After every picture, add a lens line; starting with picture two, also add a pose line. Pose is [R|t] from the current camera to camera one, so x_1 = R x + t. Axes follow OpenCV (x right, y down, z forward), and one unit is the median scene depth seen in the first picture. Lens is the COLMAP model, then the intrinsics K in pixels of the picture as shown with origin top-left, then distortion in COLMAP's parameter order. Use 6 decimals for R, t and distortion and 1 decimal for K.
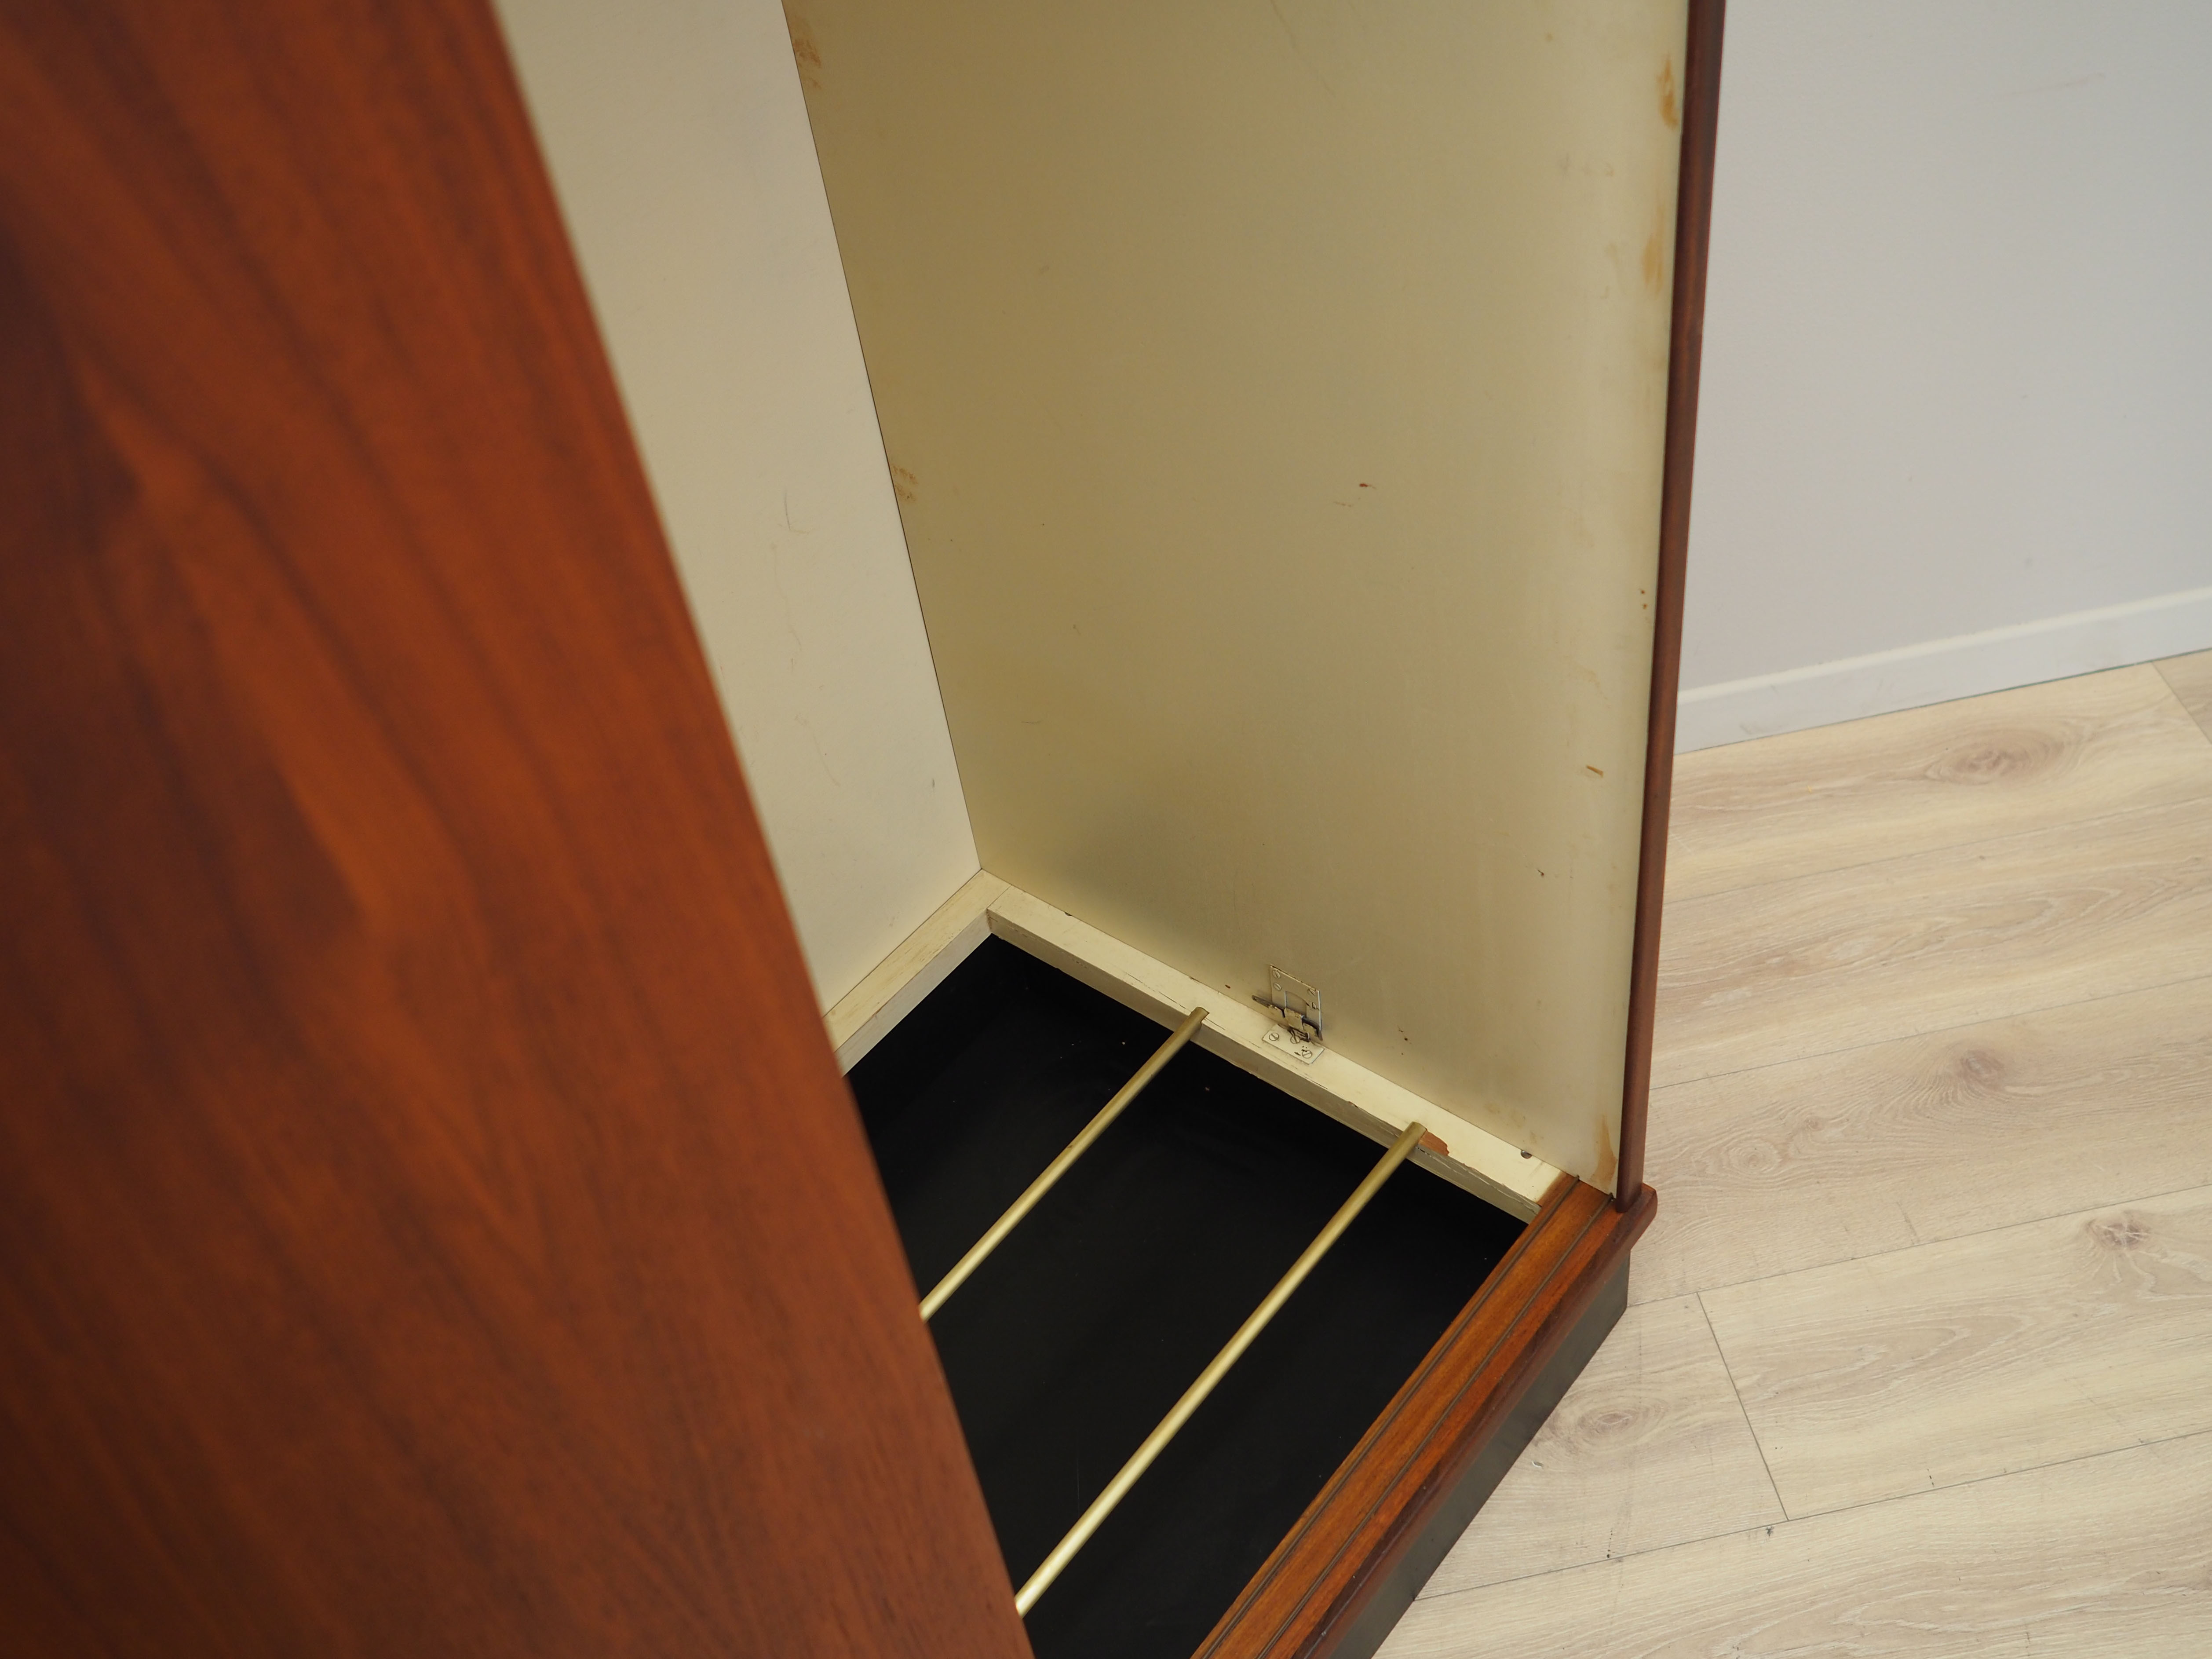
lens RADIAL K [[2288.5, 0, 1166.8], [0, 2288.5, 828.6], [0, 0, 1]] dist [-0.022550, 0.007198]
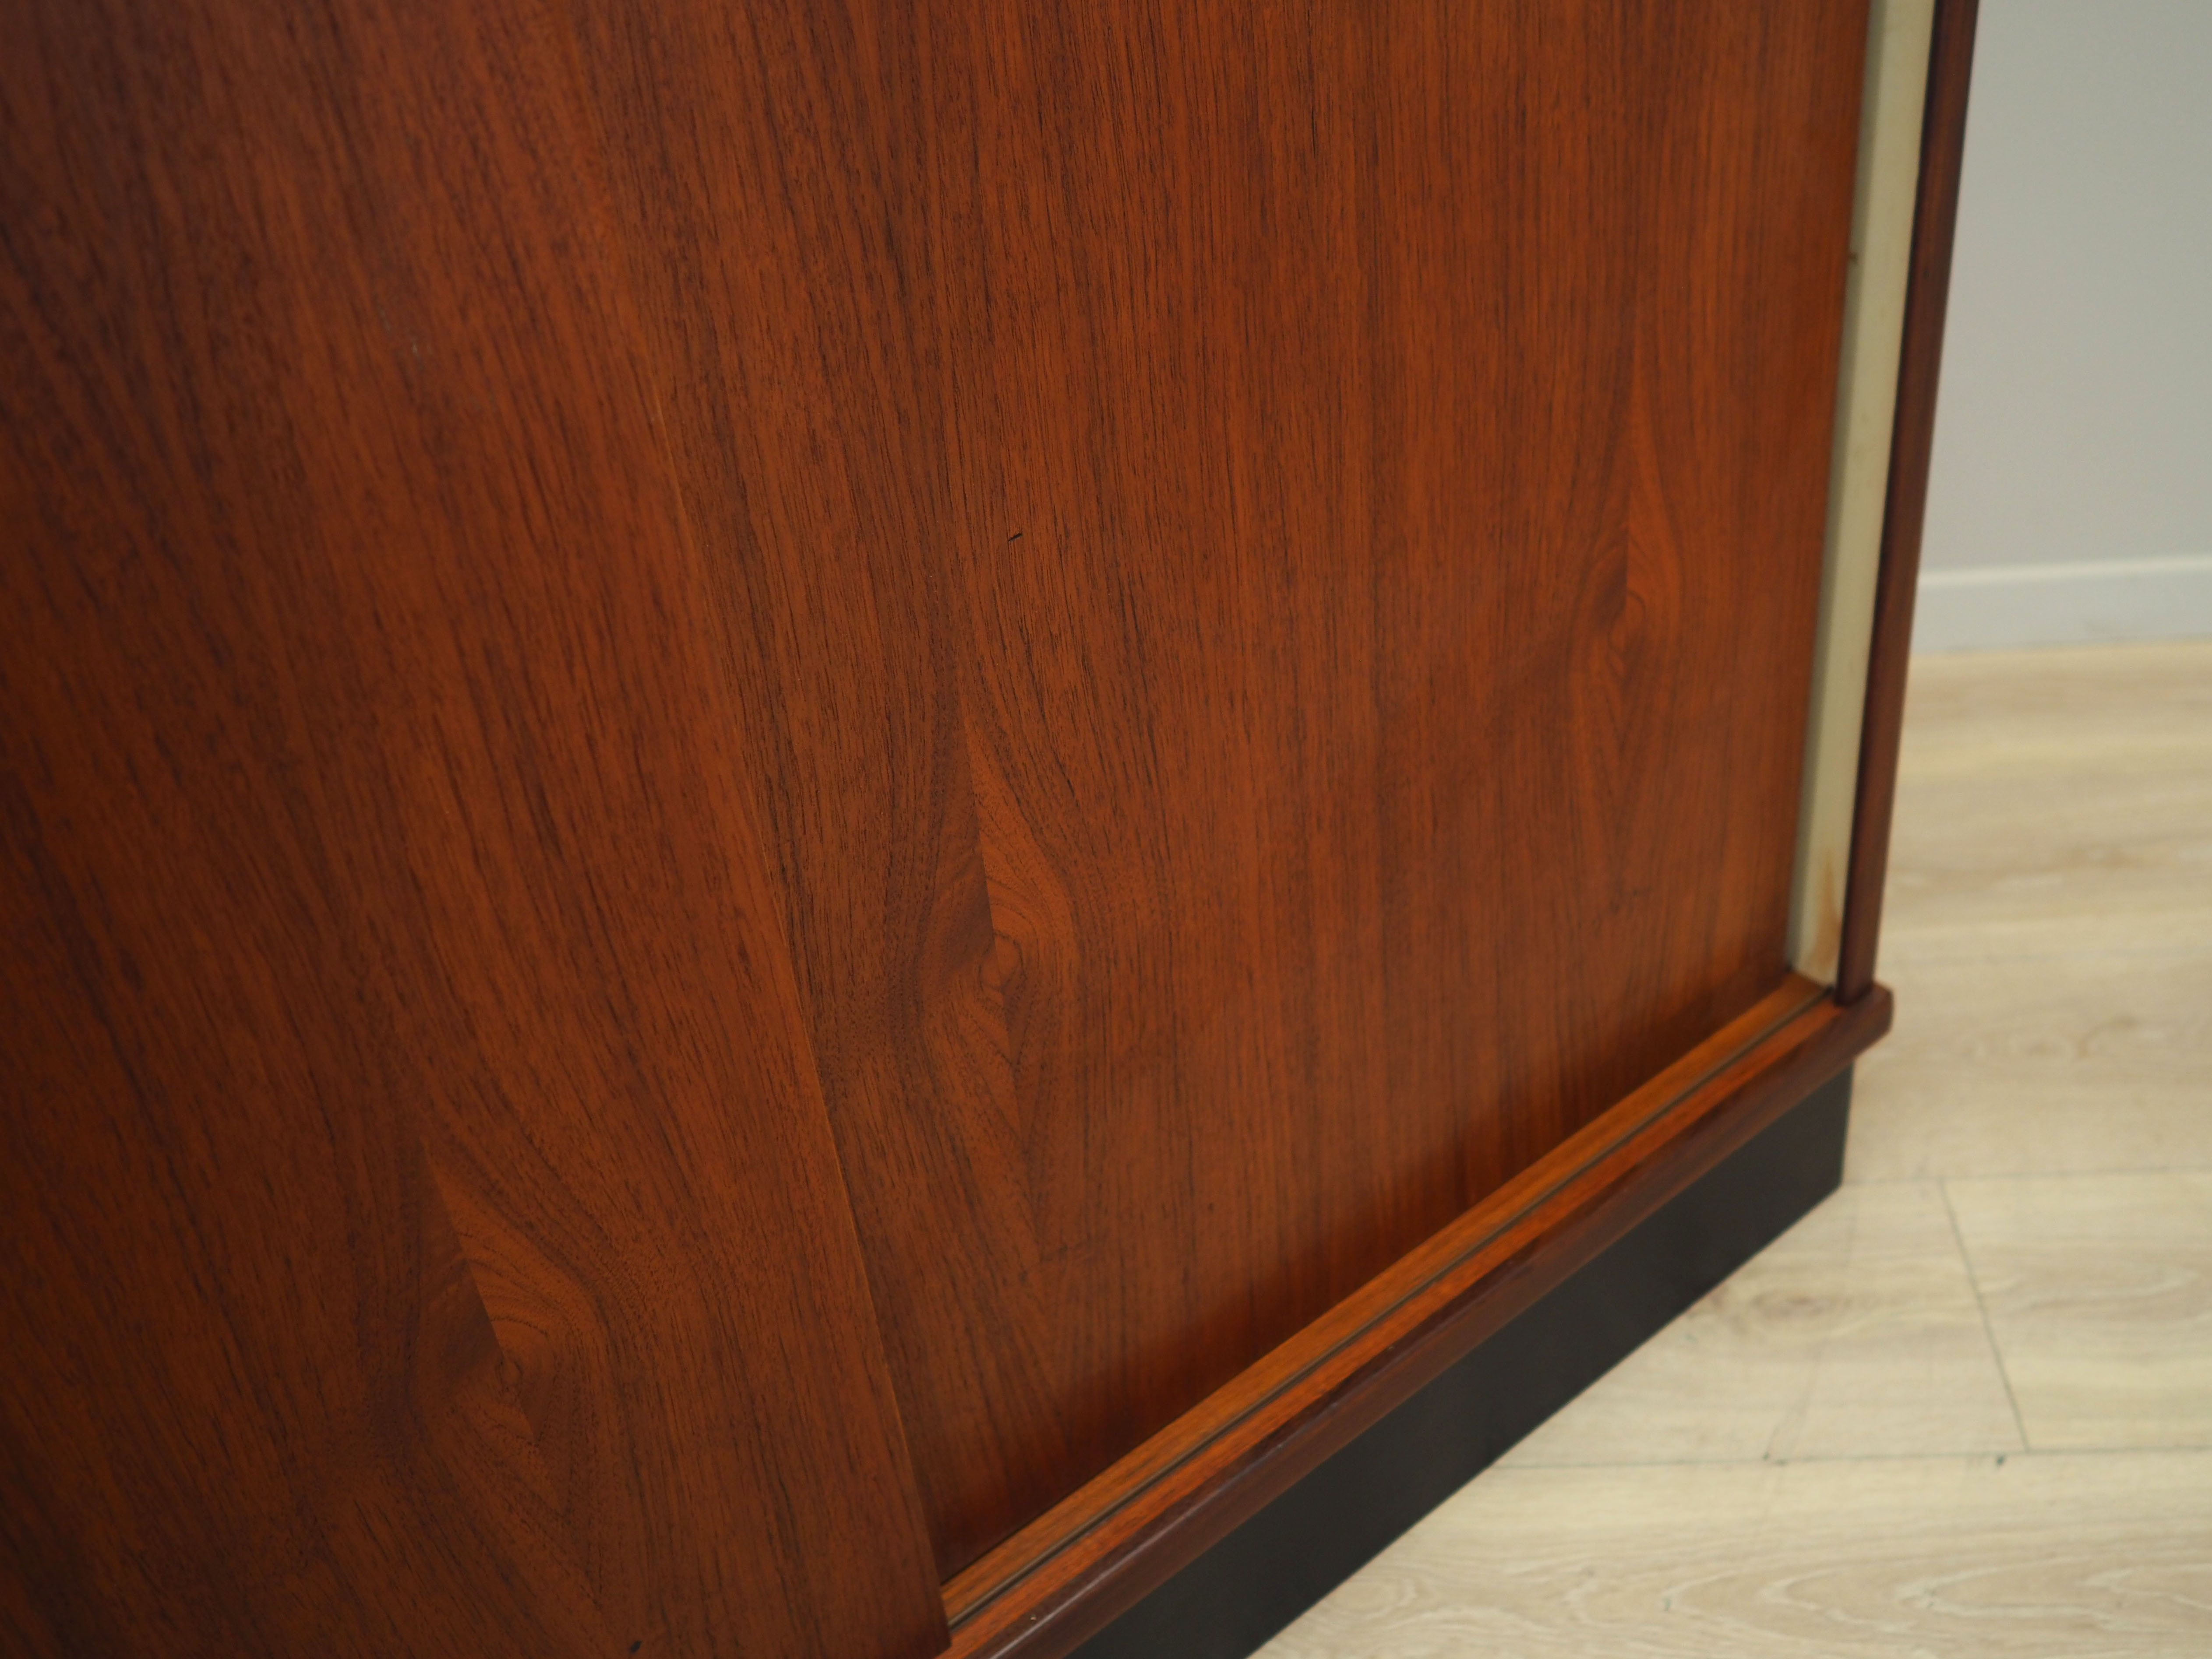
lens RADIAL K [[2288.4, 0, 1166.8], [0, 2288.4, 828.6], [0, 0, 1]] dist [-0.022550, 0.007198]
pose [[0.977514, 0.130617, -0.165547, 0.100629], [-0.153940, 0.978551, -0.136898, 0.250441], [0.144115, 0.159304, 0.976654, 0.231514]]
